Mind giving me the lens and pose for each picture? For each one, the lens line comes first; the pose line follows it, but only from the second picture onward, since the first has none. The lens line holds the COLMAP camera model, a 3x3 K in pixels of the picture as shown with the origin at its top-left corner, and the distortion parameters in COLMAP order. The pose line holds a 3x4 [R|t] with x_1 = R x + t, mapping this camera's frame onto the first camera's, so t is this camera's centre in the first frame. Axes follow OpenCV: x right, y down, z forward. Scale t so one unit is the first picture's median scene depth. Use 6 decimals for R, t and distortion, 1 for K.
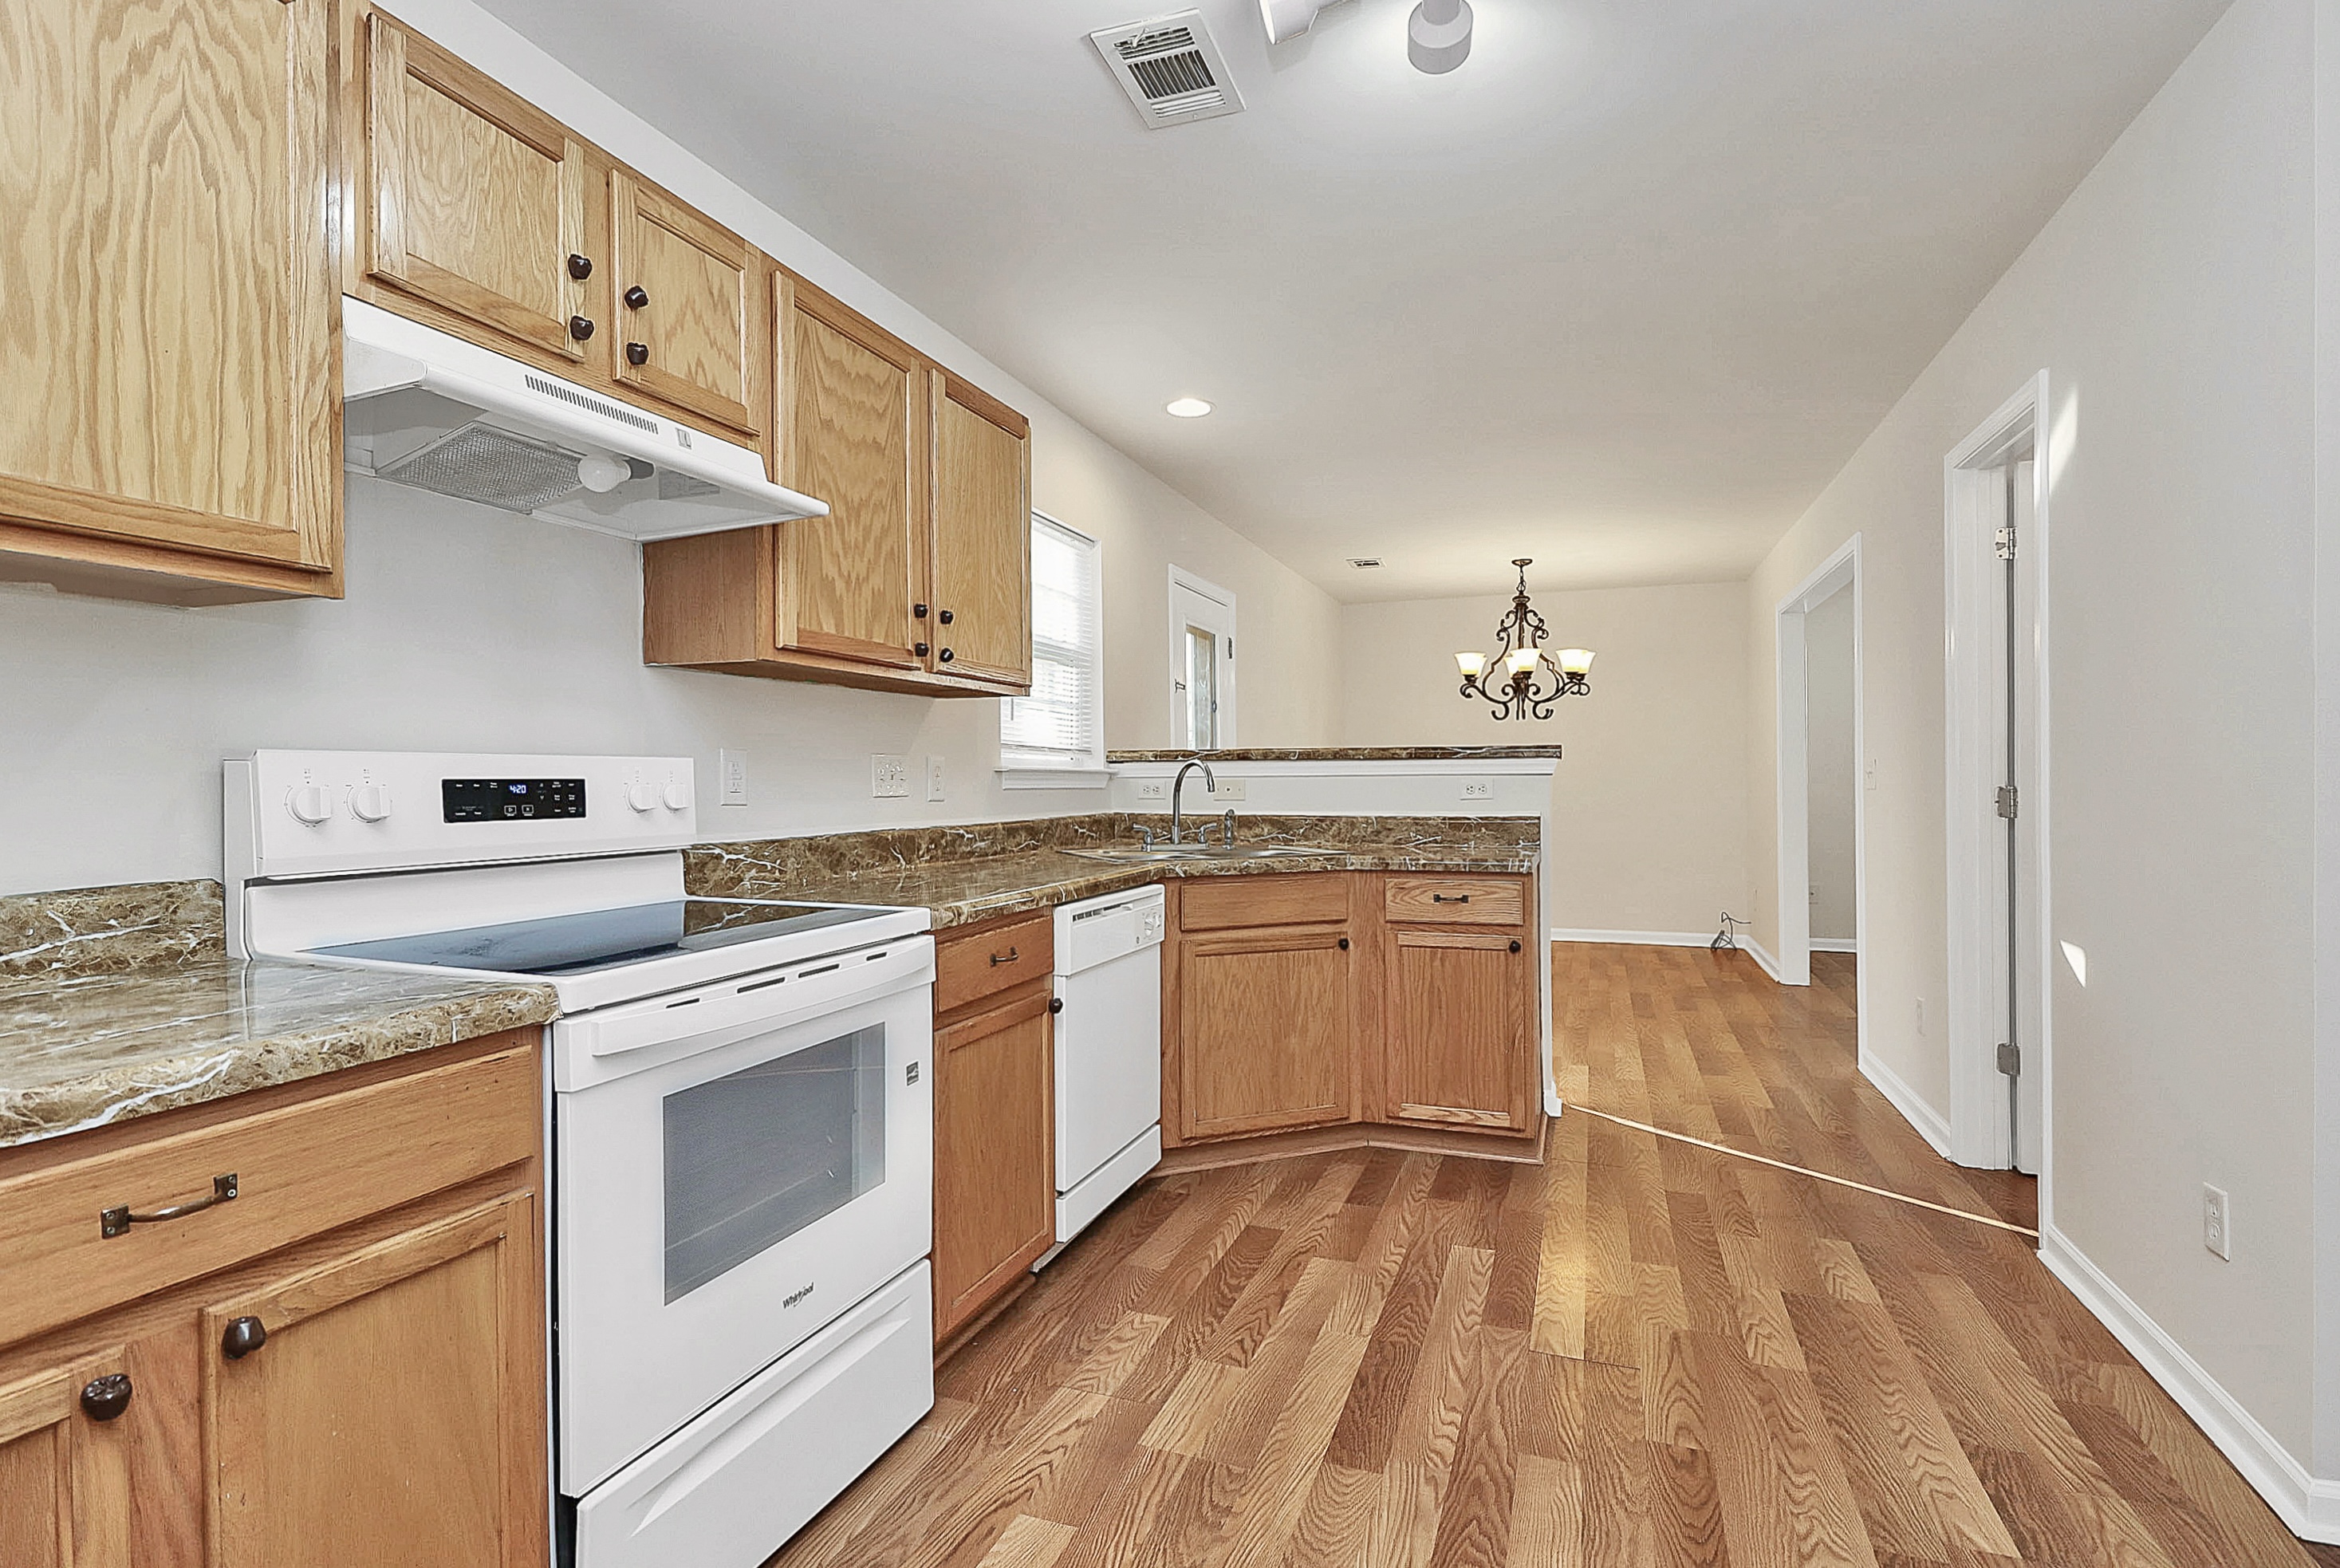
lens RADIAL K [[1159.9, 0, 1170.0], [0, 1159.9, 784.0], [0, 0, 1]] dist [0.001628, -0.011696]
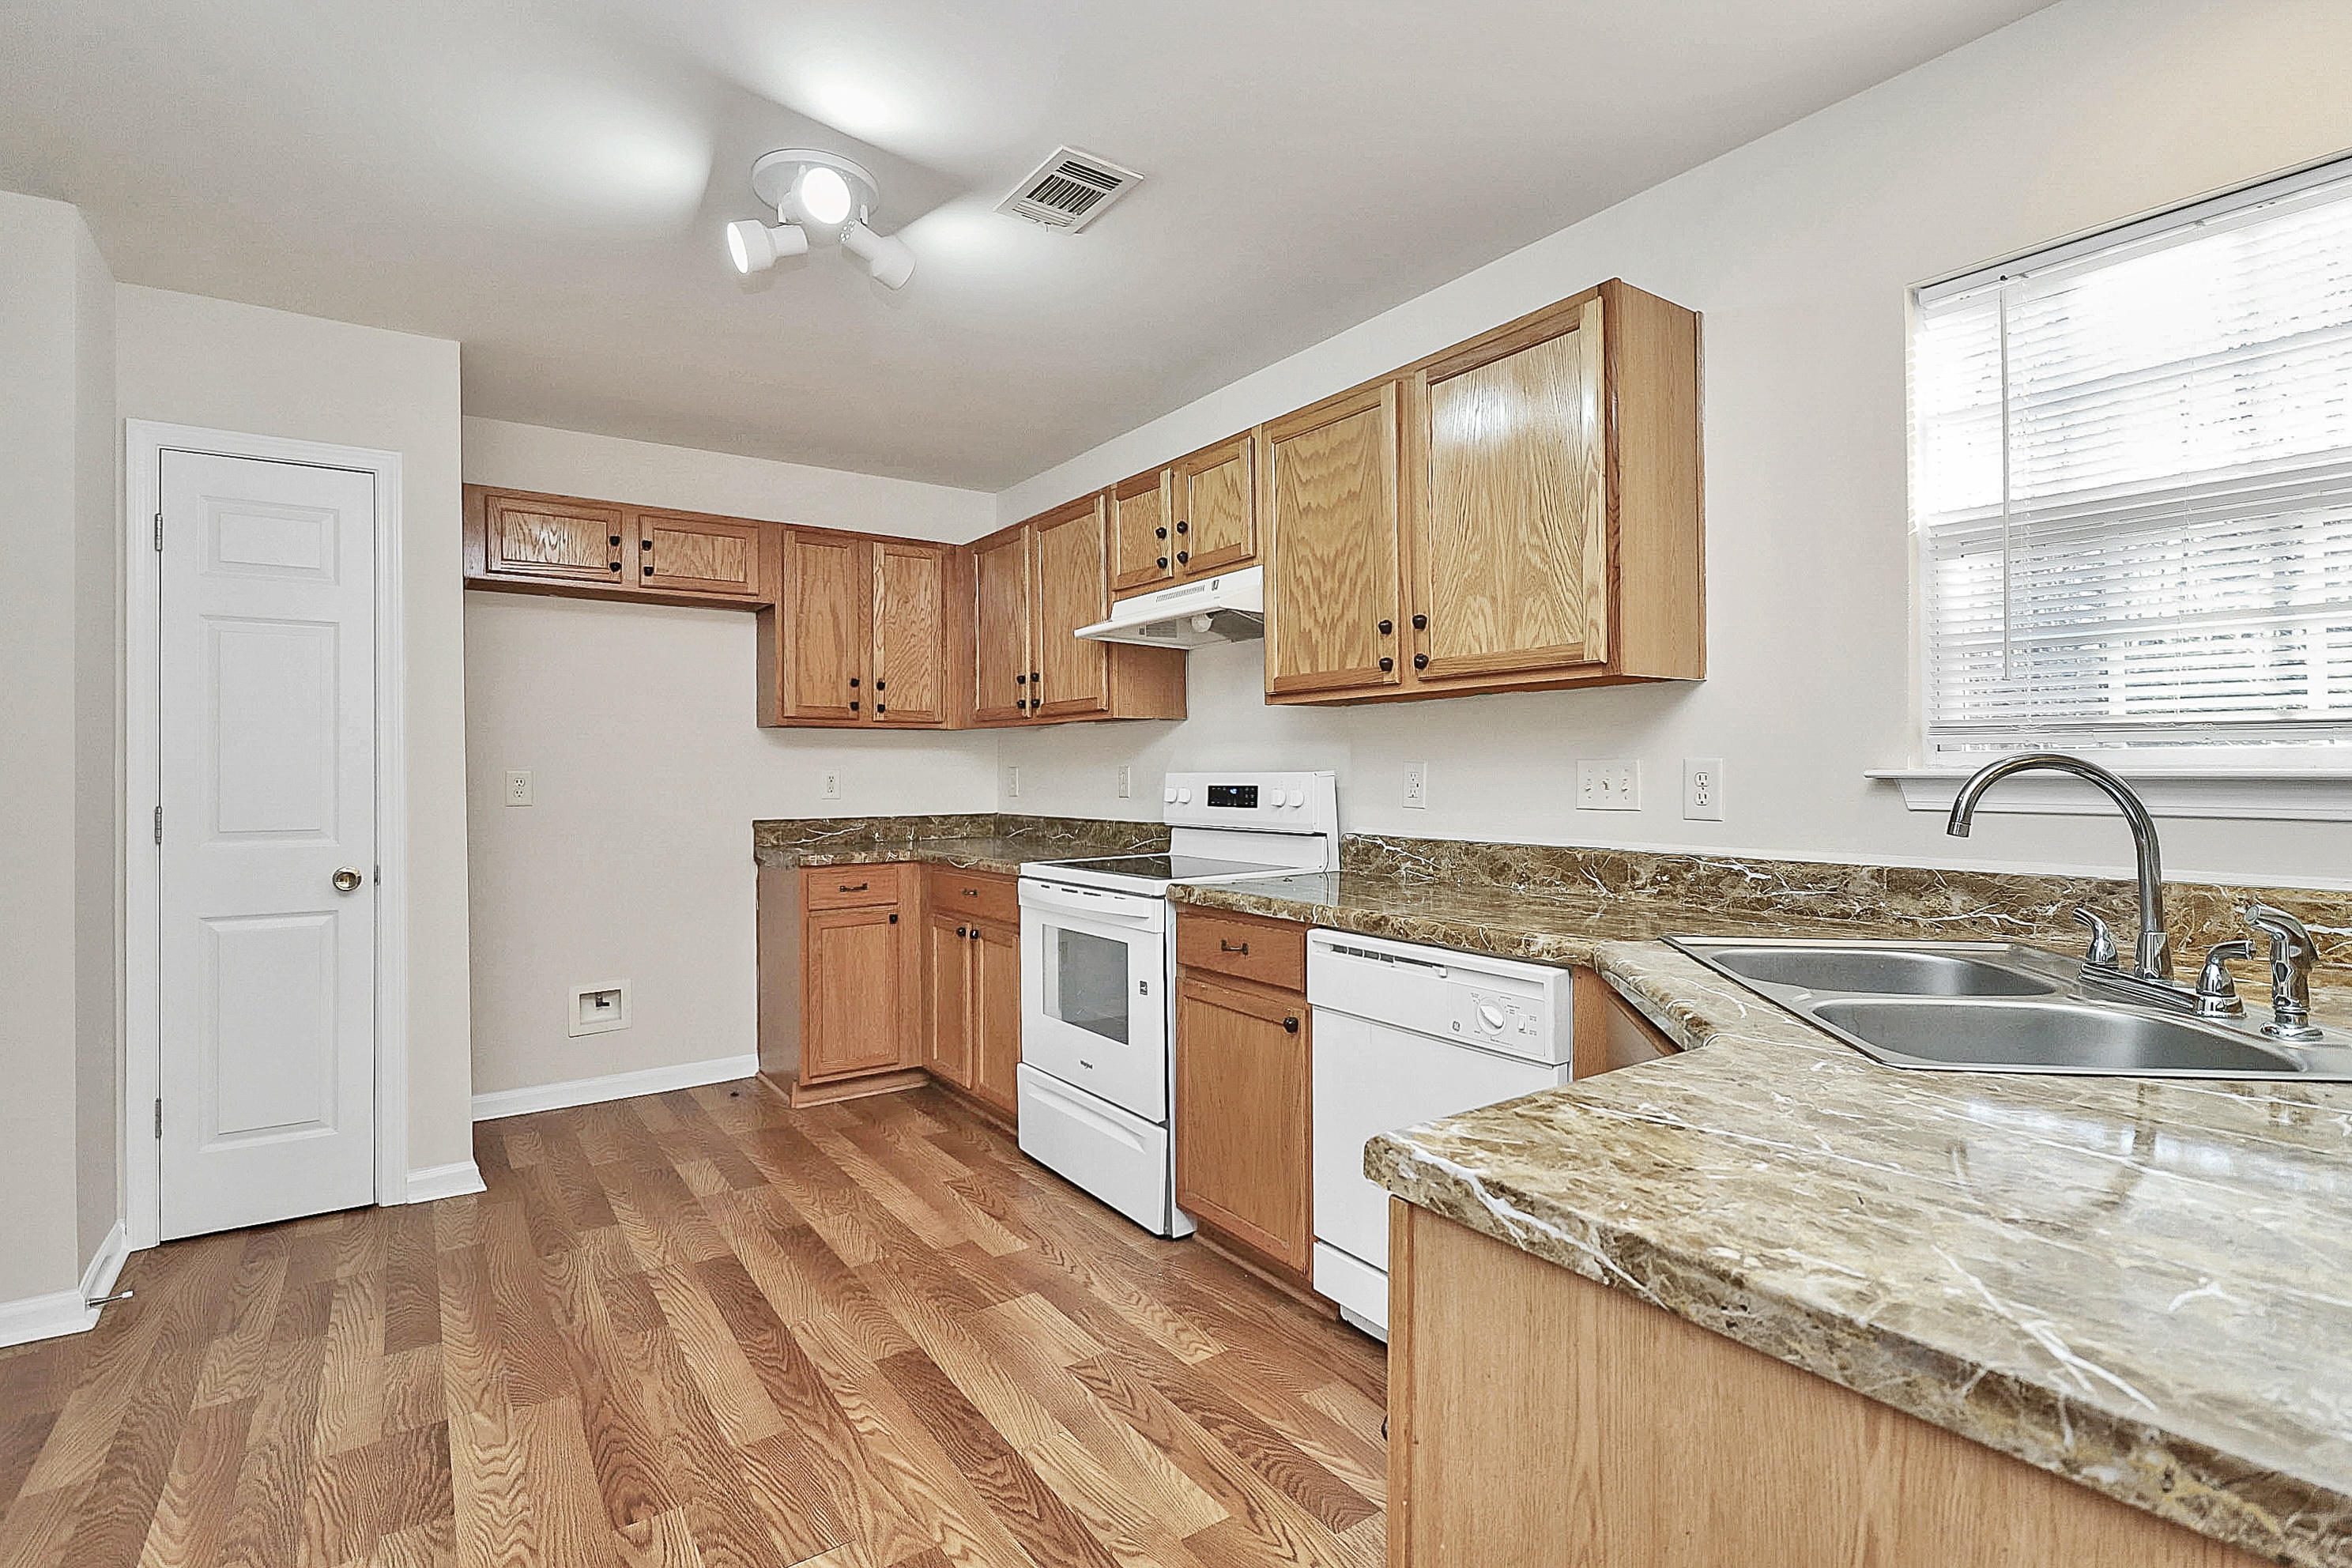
lens RADIAL K [[1180.1, 0, 1210.8], [0, 1180.1, 753.0], [0, 0, 1]] dist [-0.001639, -0.000582]
pose [[-0.577954, -0.002983, -0.816064, 0.765388], [0.007489, 0.999932, -0.008959, -0.030228], [0.816035, -0.011289, -0.577893, 1.546721]]
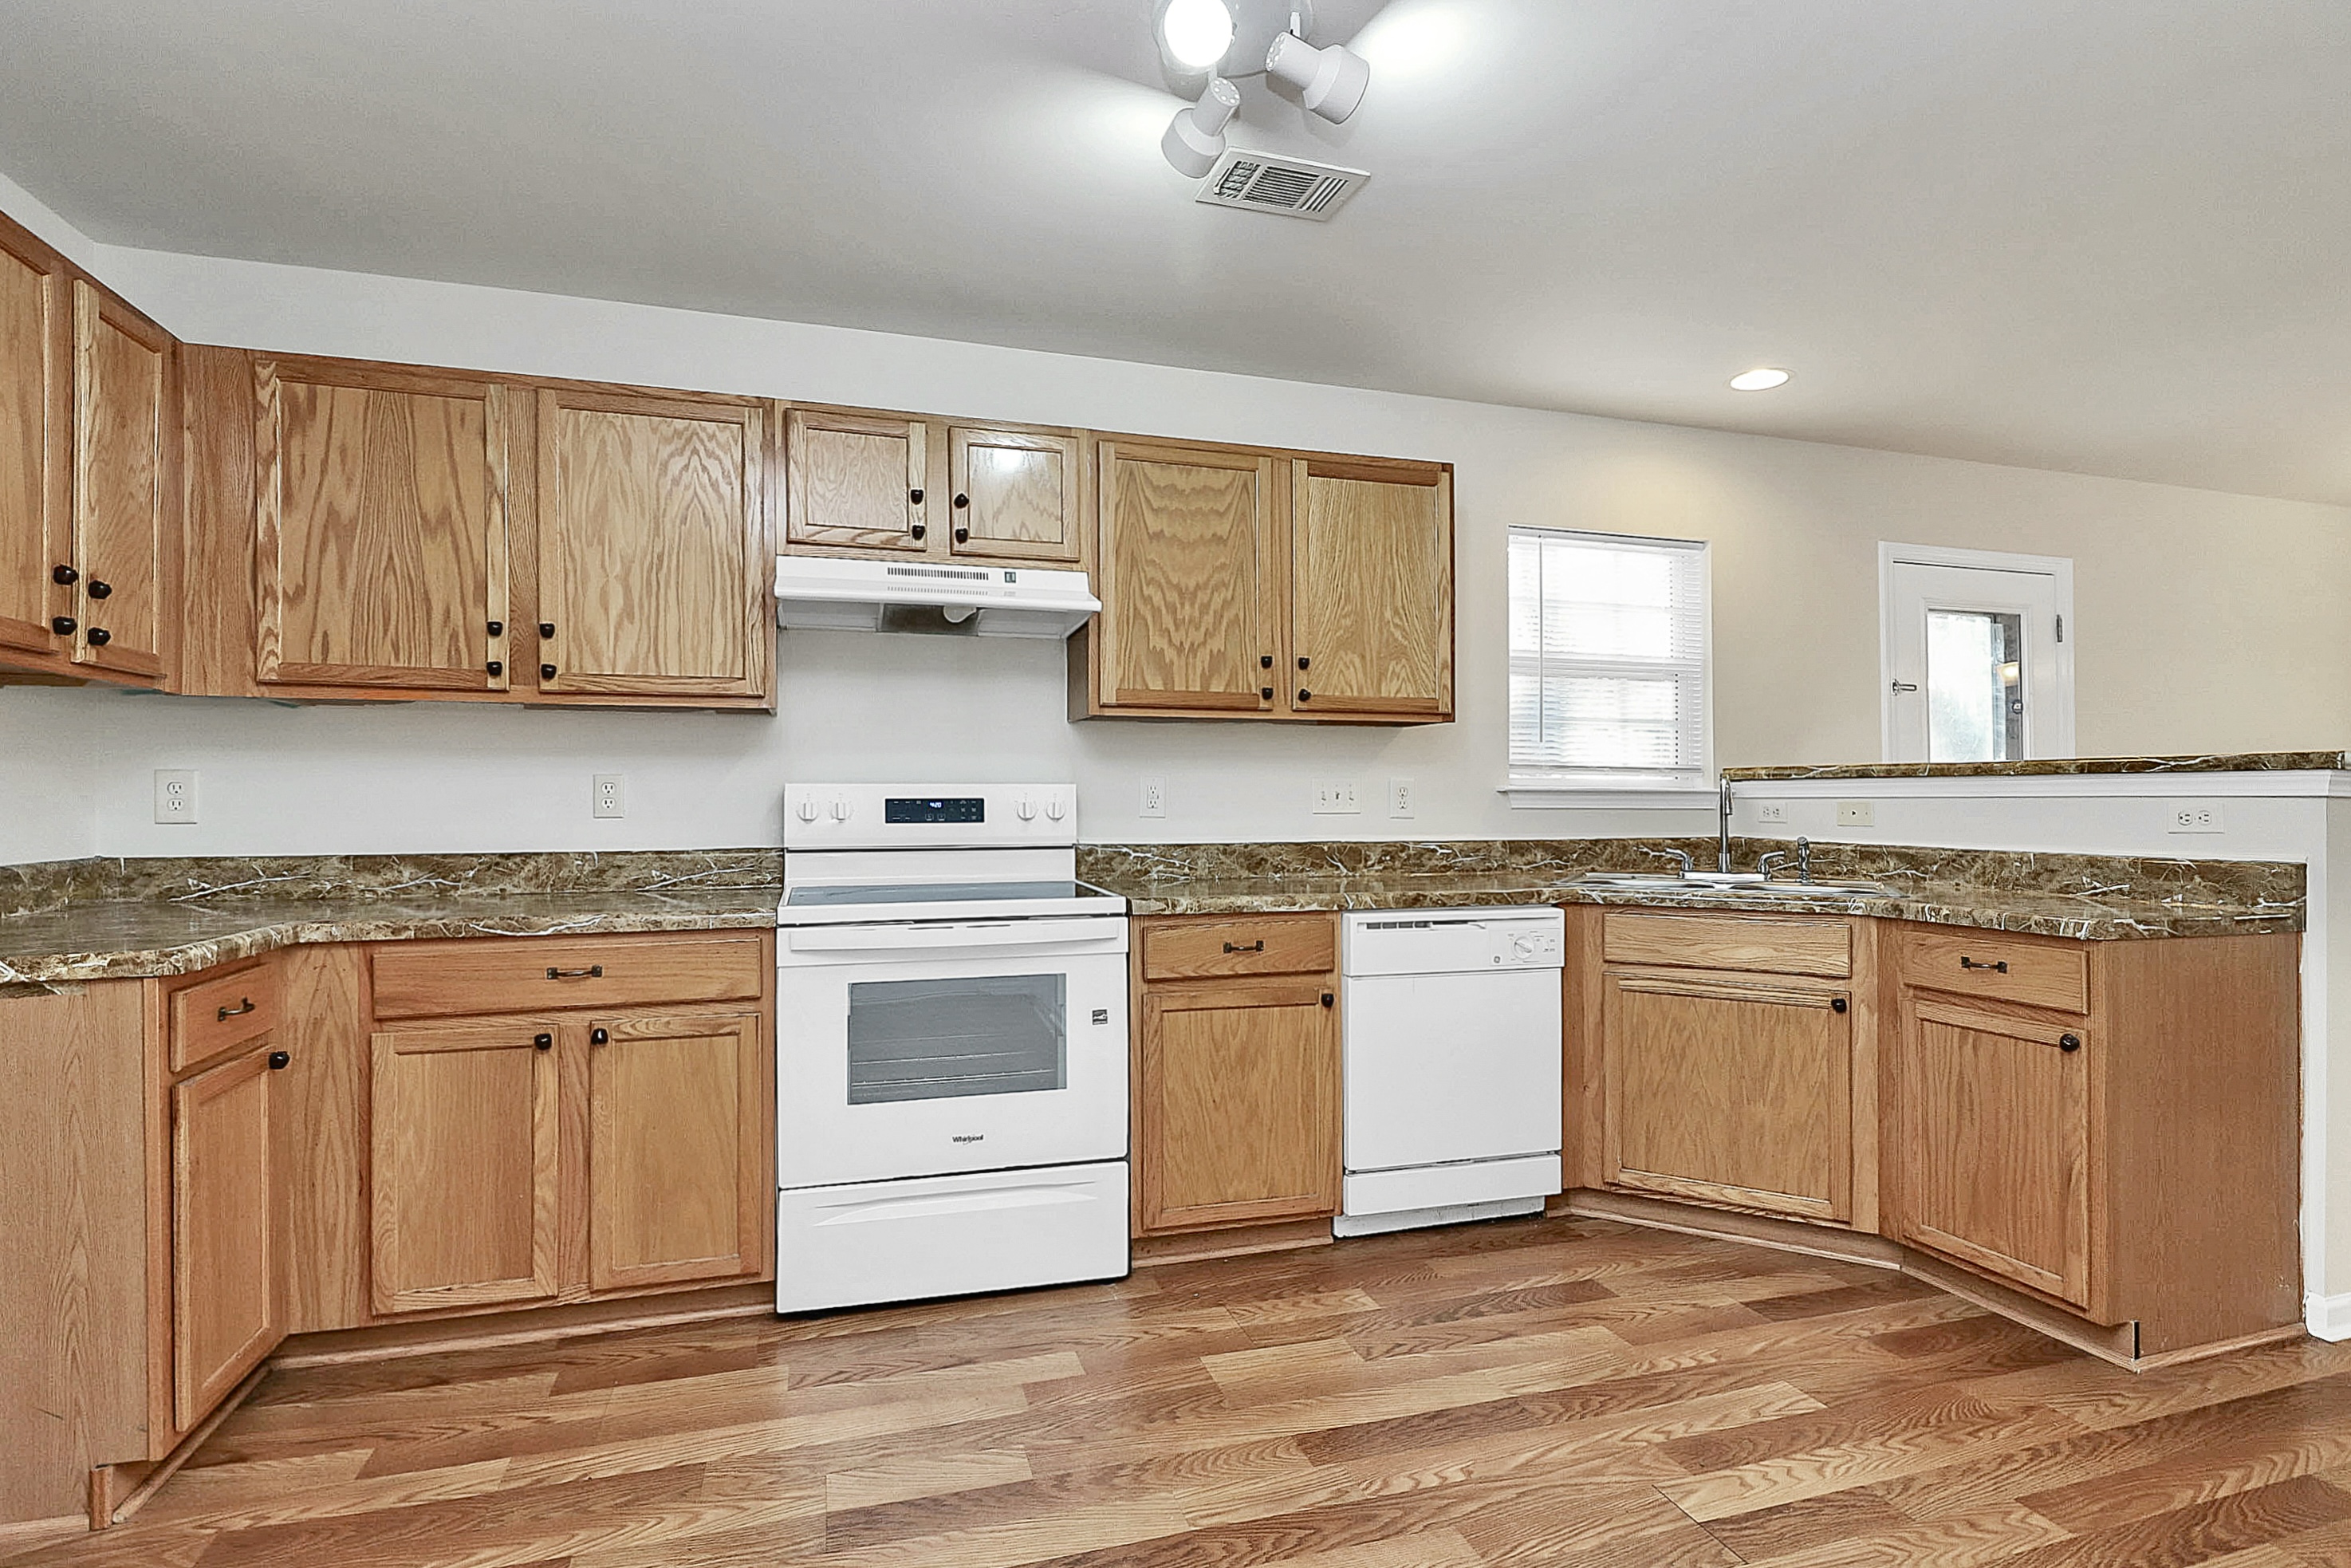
lens RADIAL K [[1144.8, 0, 1171.2], [0, 1144.8, 773.4], [0, 0, 1]] dist [0.002979, -0.011074]
pose [[0.608436, -0.008682, -0.793556, 0.711748], [-0.007042, 0.999842, -0.016338, -0.011701], [0.793572, 0.015529, 0.608278, 0.194884]]
